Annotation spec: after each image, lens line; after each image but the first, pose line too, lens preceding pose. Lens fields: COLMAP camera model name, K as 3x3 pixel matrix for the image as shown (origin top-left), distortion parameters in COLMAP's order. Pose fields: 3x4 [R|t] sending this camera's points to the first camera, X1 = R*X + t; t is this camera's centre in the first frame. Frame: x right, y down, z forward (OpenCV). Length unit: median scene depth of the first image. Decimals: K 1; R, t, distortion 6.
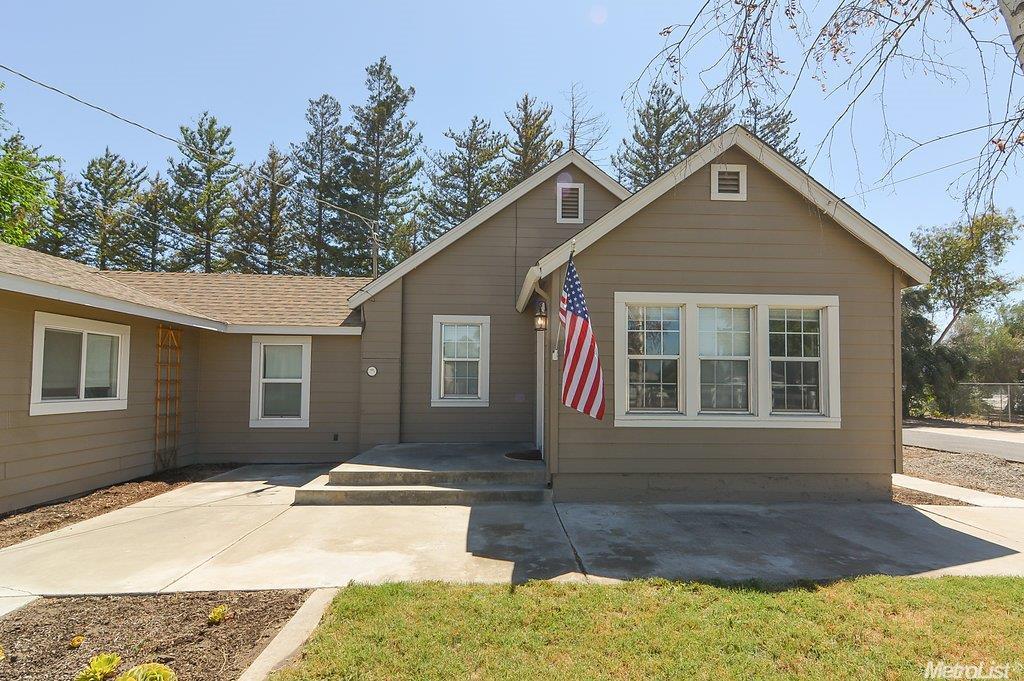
lens RADIAL K [[488.1, 0, 523.5], [0, 488.1, 363.8], [0, 0, 1]] dist [0.022425, -0.000855]
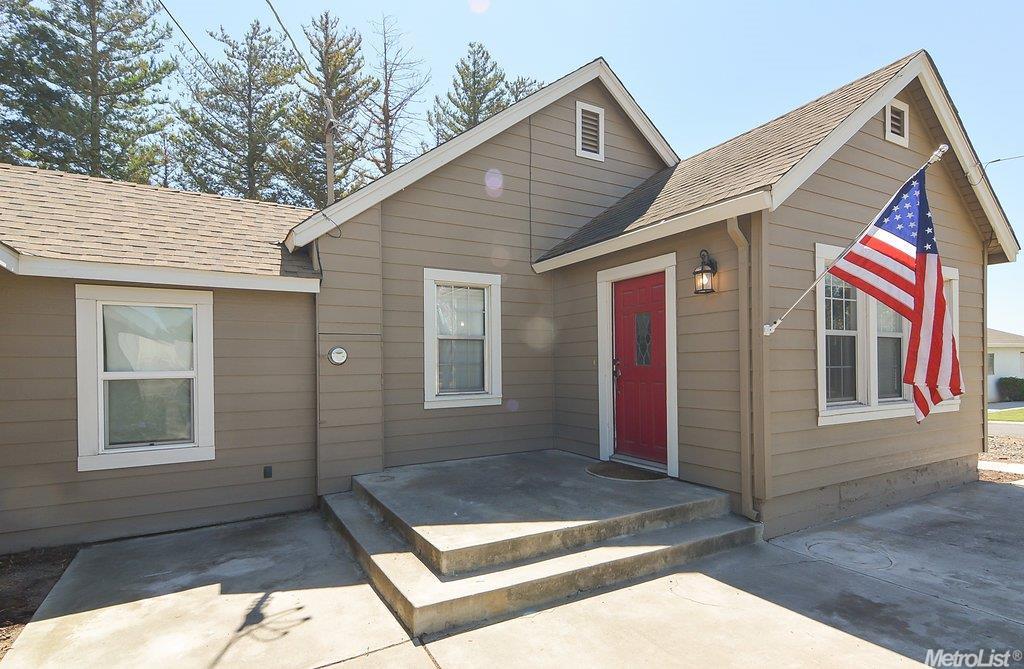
lens RADIAL K [[498.6, 0, 482.0], [0, 498.6, 368.2], [0, 0, 1]] dist [0.014951, -0.001317]
pose [[0.896557, -0.019905, 0.442481, -0.142630], [0.001692, 0.999136, 0.041519, 0.001926], [-0.442925, -0.036475, 0.895816, 0.128201]]
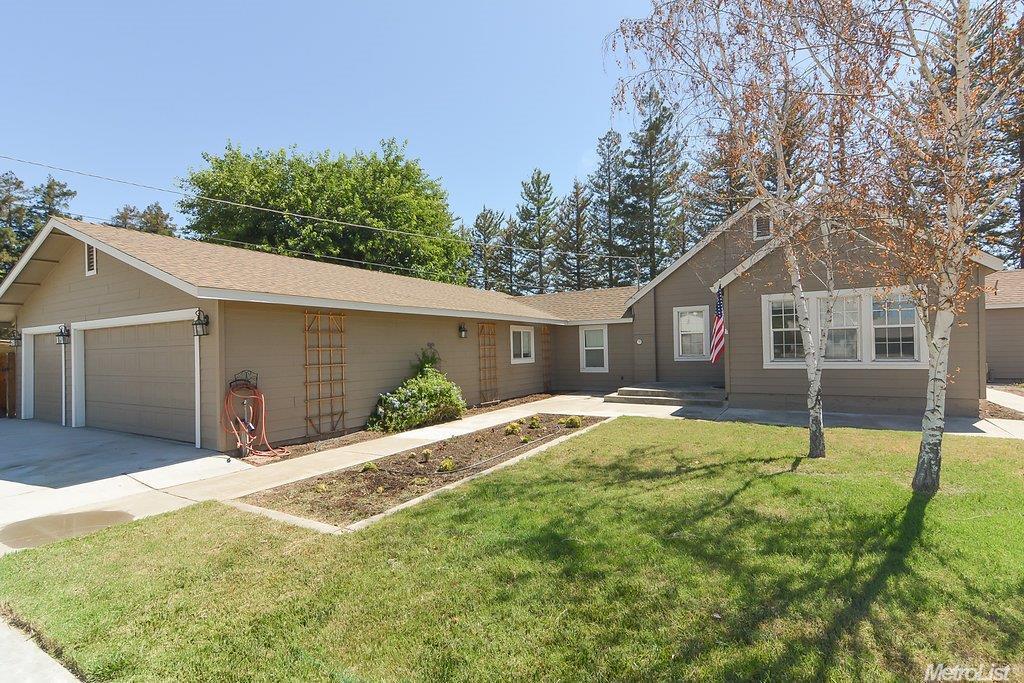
lens RADIAL K [[488.1, 0, 506.9], [0, 488.1, 337.8], [0, 0, 1]] dist [0.022425, -0.000855]
pose [[0.814367, -0.041361, -0.578874, 0.116267], [0.051870, 0.998653, 0.001616, -0.009501], [0.578027, -0.031342, 0.815416, -0.259548]]
